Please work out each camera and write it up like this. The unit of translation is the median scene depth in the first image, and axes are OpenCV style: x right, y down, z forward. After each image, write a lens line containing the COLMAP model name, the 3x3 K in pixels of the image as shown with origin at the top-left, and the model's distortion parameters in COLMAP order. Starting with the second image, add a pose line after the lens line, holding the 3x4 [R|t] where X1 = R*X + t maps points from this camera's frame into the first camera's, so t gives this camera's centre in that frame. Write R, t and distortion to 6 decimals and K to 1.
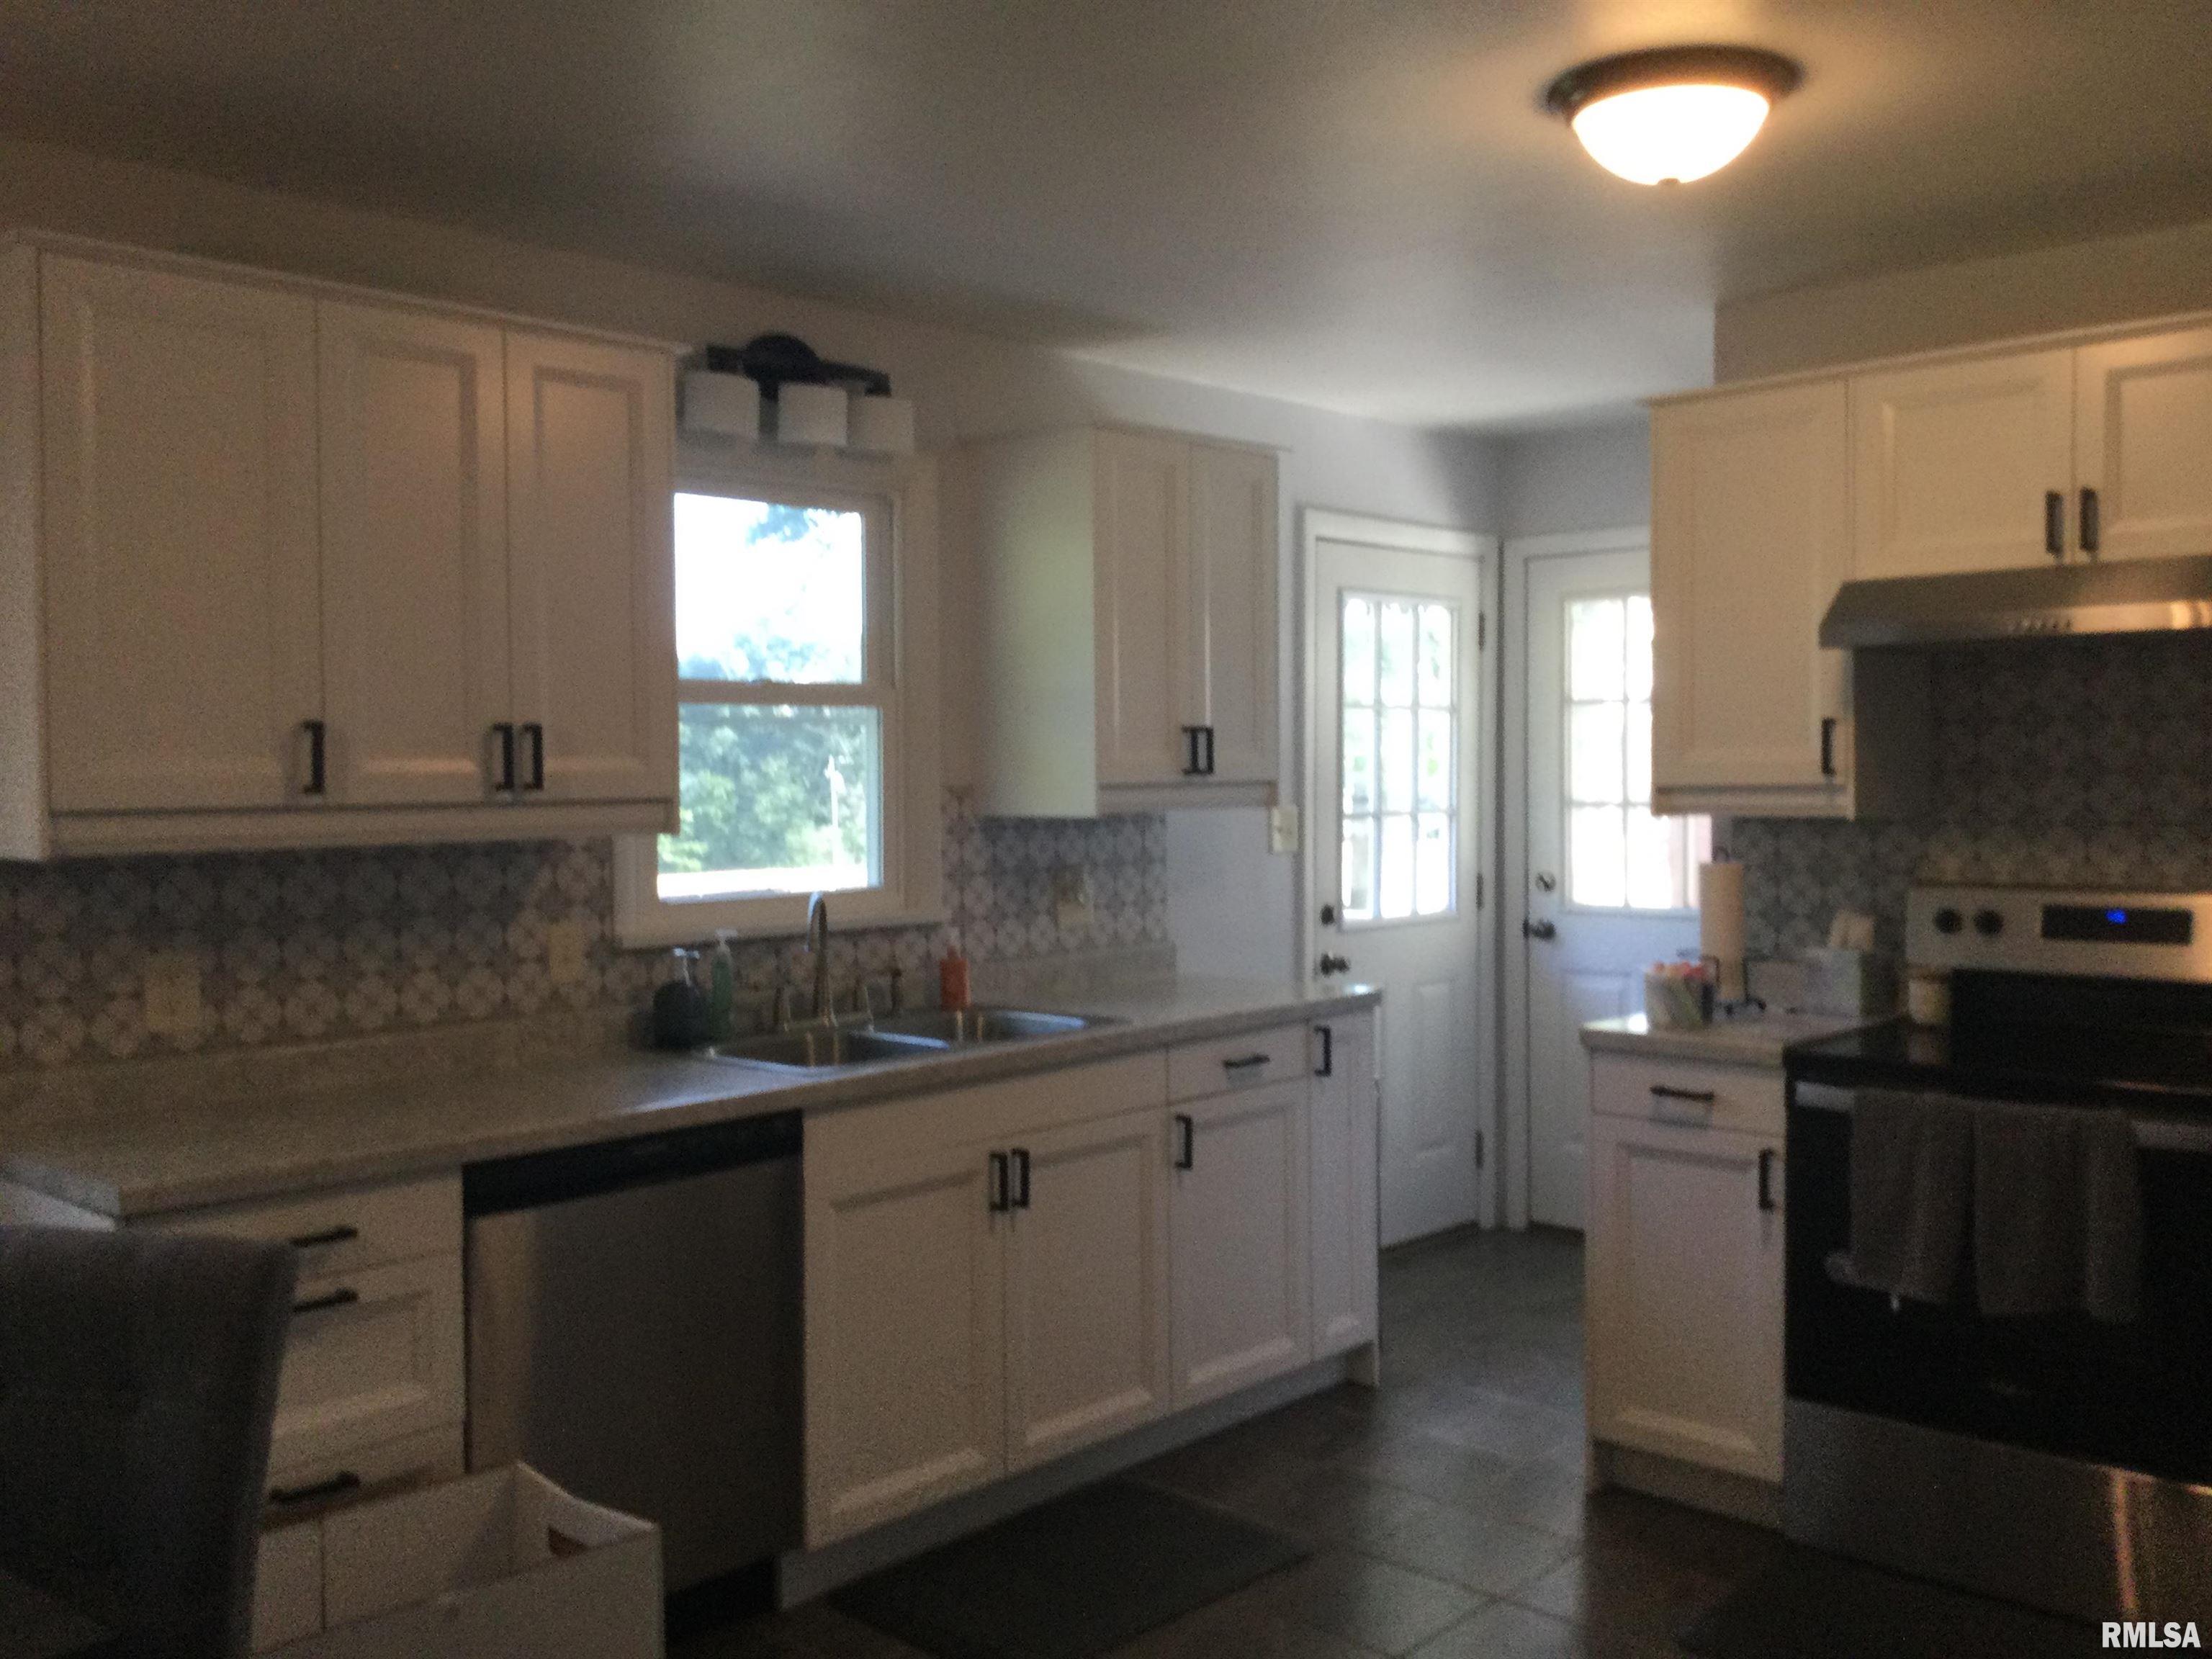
lens RADIAL K [[1965.0, 0, 1106.0], [0, 1965.0, 829.5], [0, 0, 1]] dist [0.084748, -0.110156]
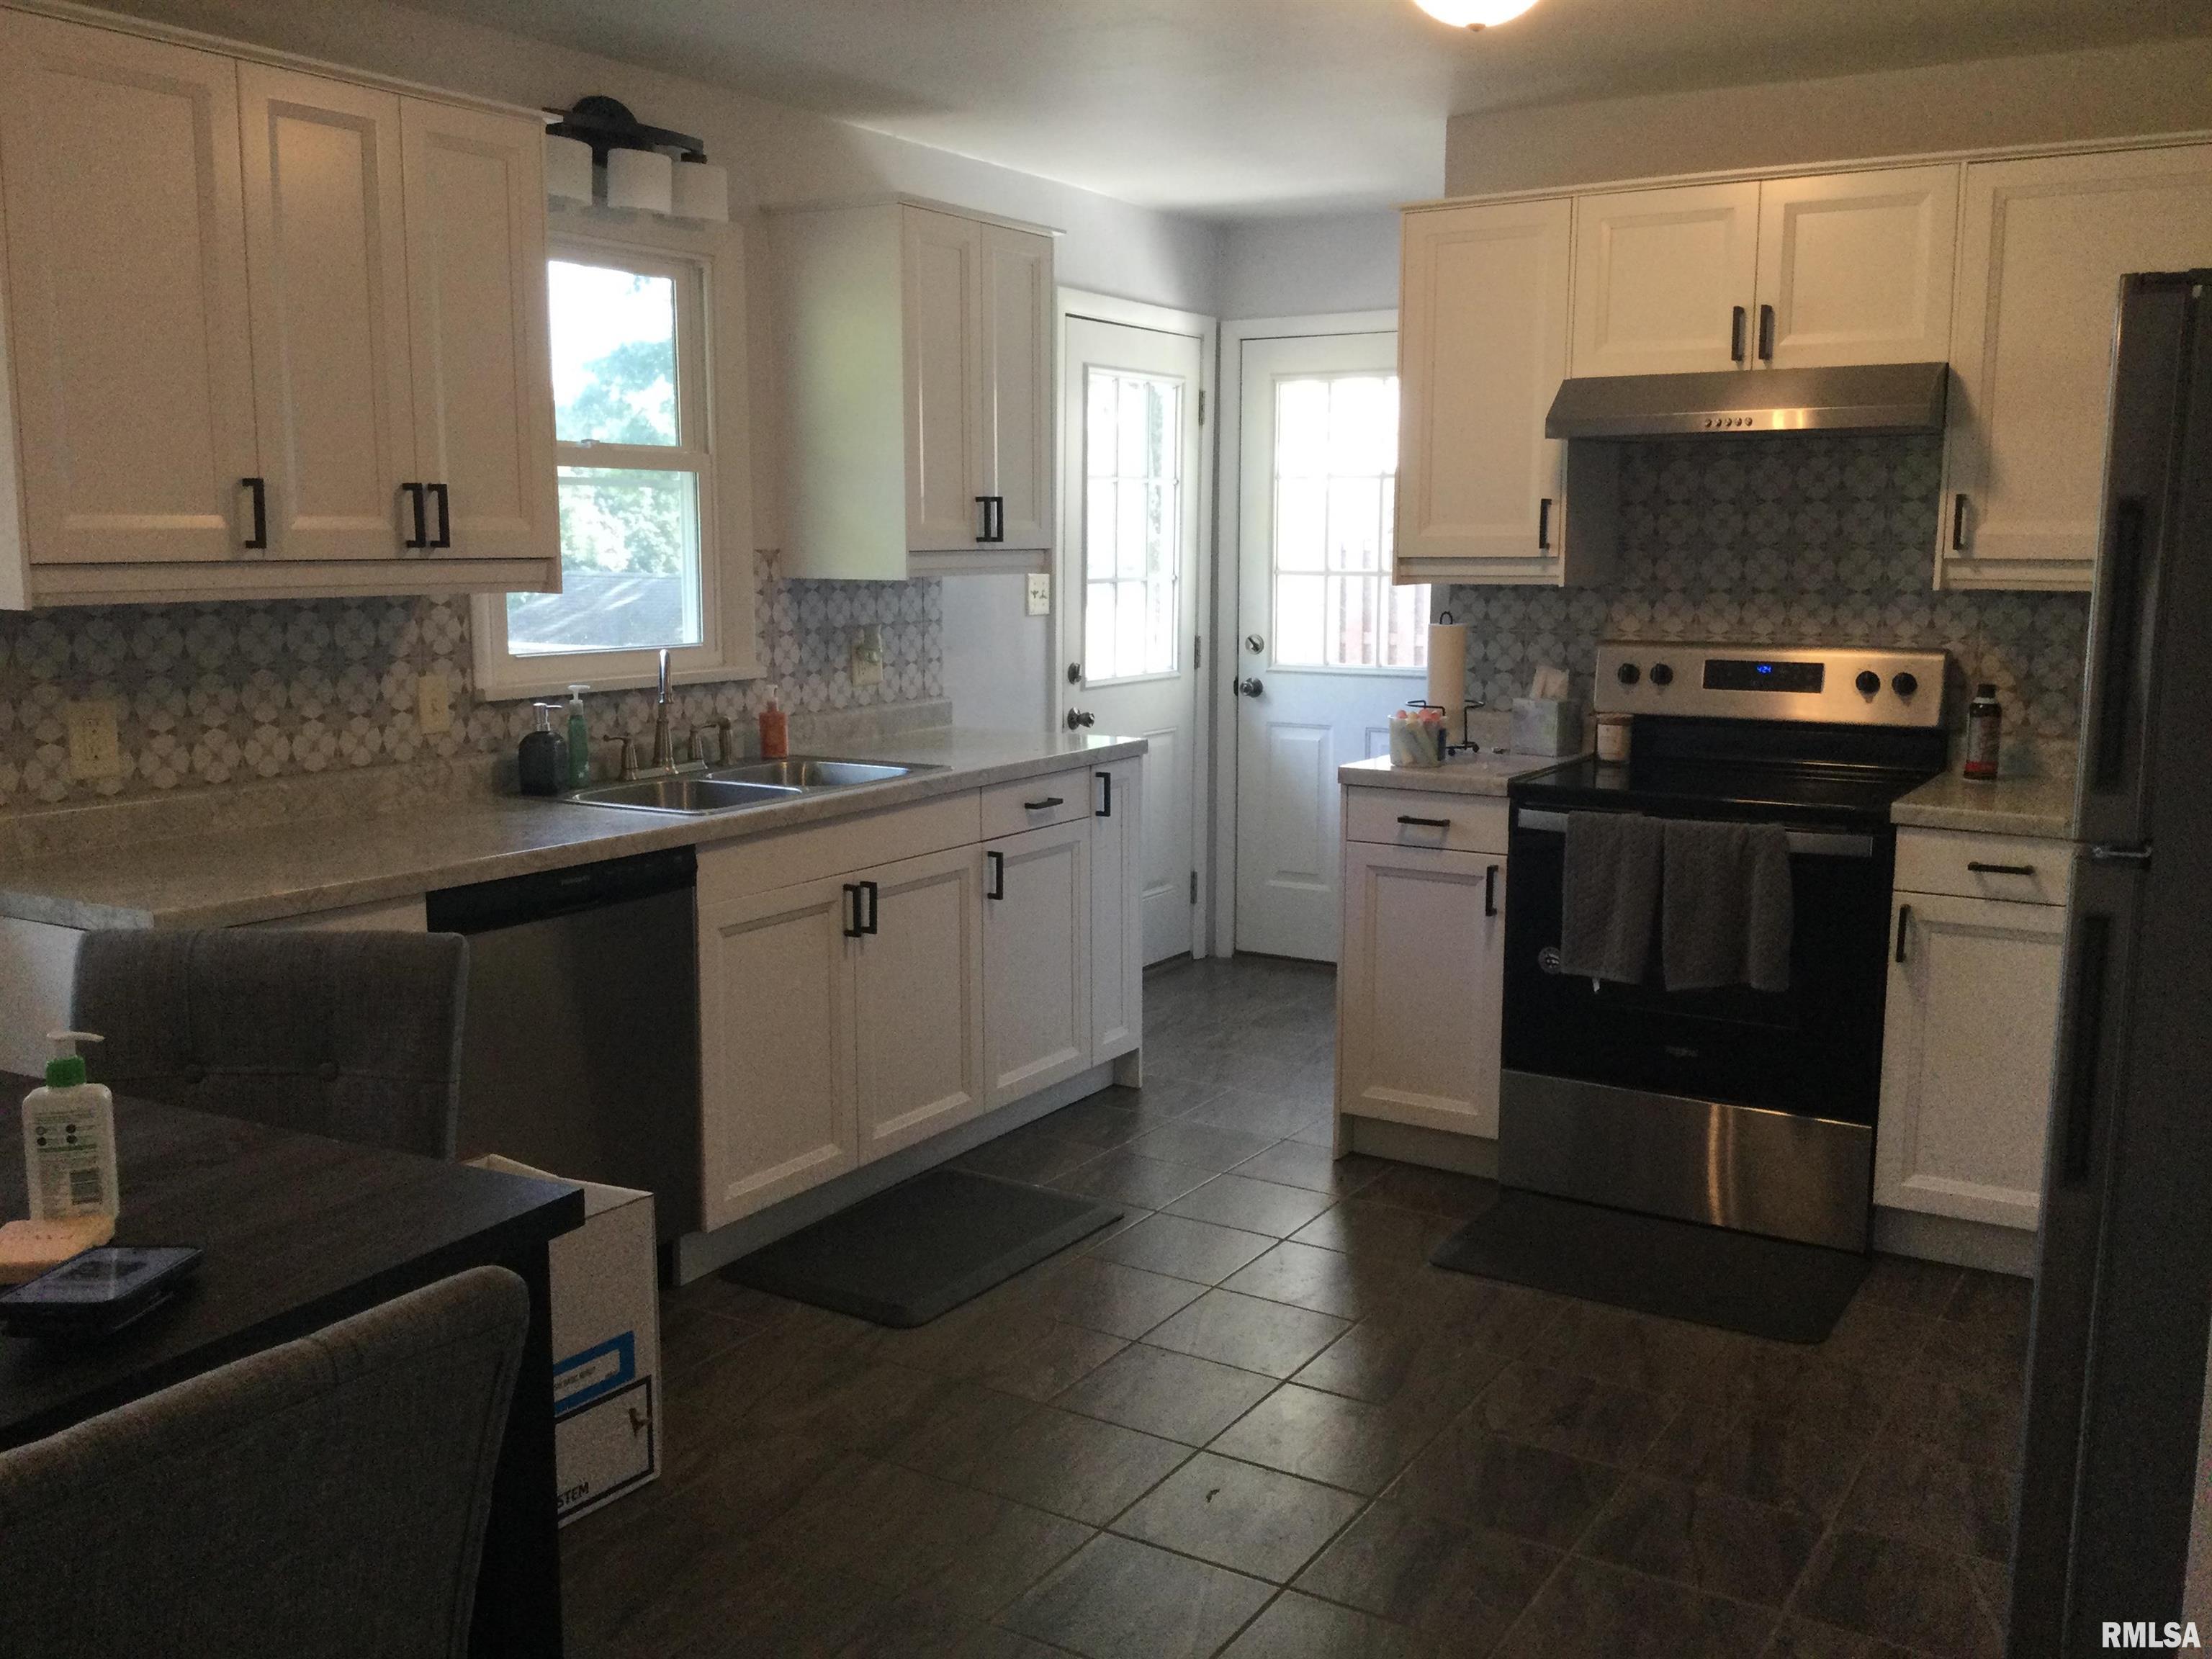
lens RADIAL K [[2030.9, 0, 1106.0], [0, 2030.9, 829.5], [0, 0, 1]] dist [0.089967, -0.146535]
pose [[0.976476, -0.017762, 0.214893, -0.145811], [-0.006726, 0.993607, 0.112690, 0.003279], [-0.215521, -0.111485, 0.970114, -0.124100]]
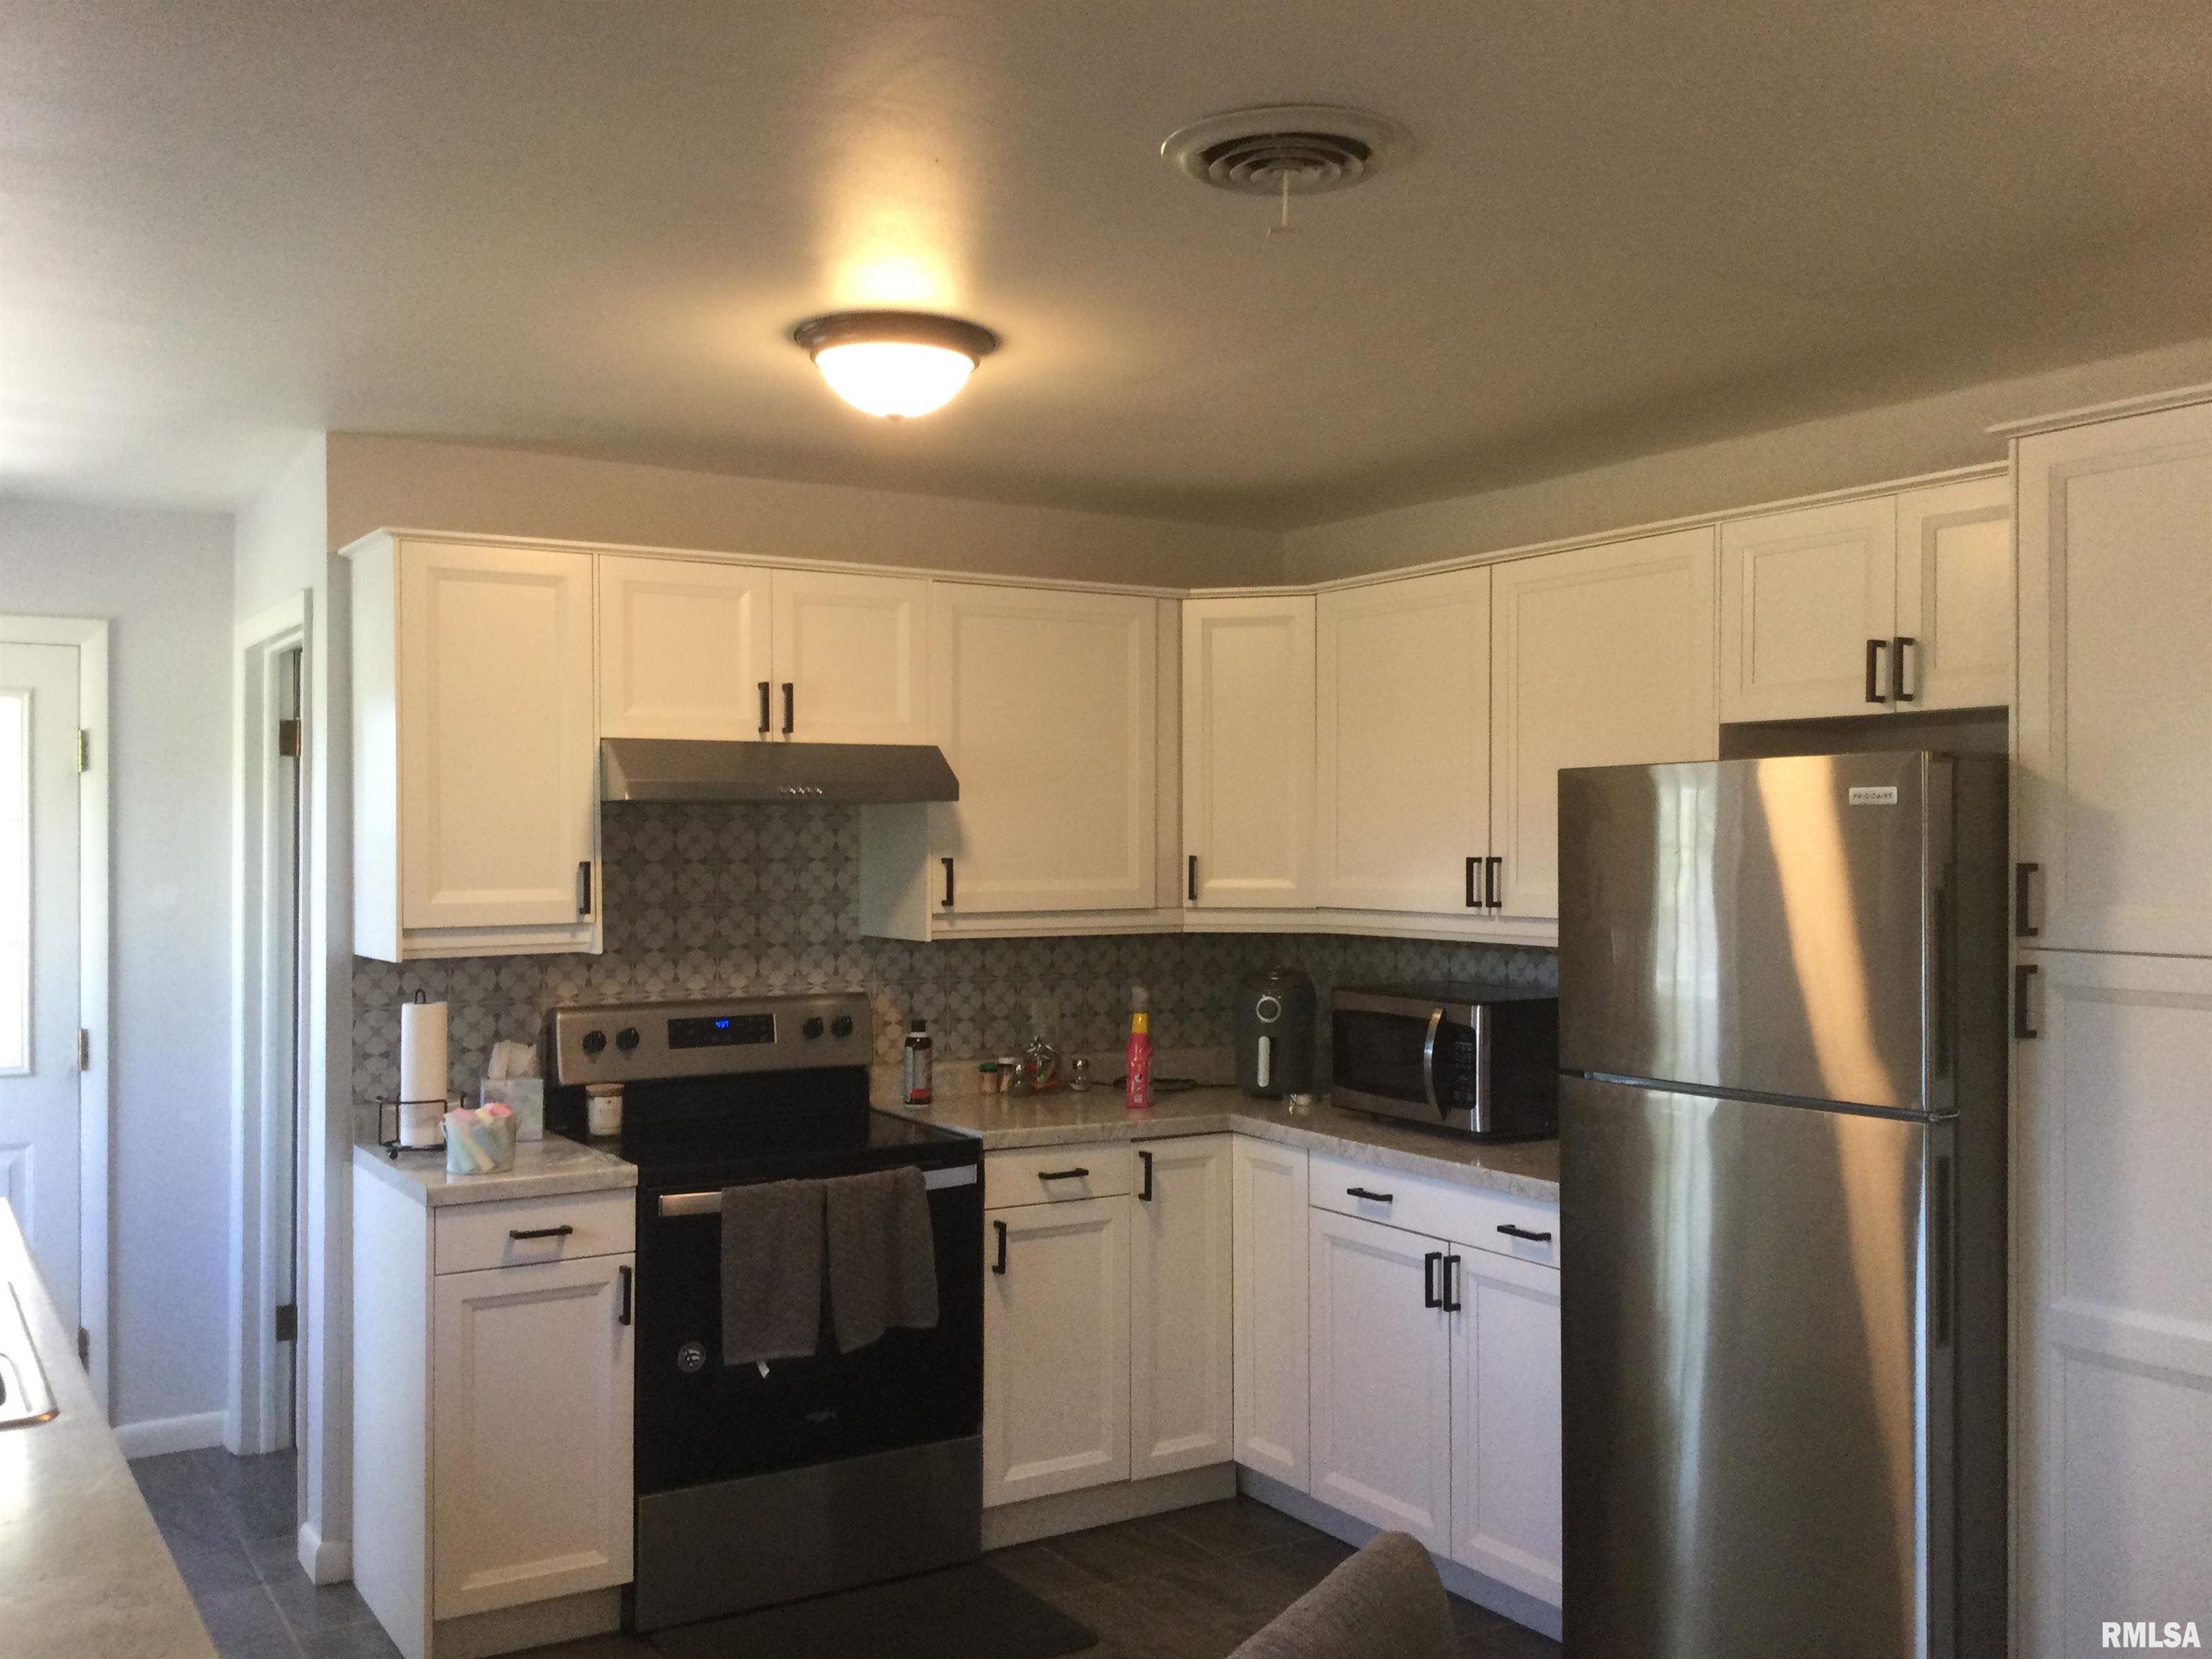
lens RADIAL K [[1965.0, 0, 1106.0], [0, 1965.0, 829.5], [0, 0, 1]] dist [0.084748, -0.110156]
pose [[0.248971, 0.019976, 0.968305, -0.602539], [0.034587, 0.998966, -0.029501, -0.031457], [-0.967893, 0.040835, 0.248022, 0.449748]]
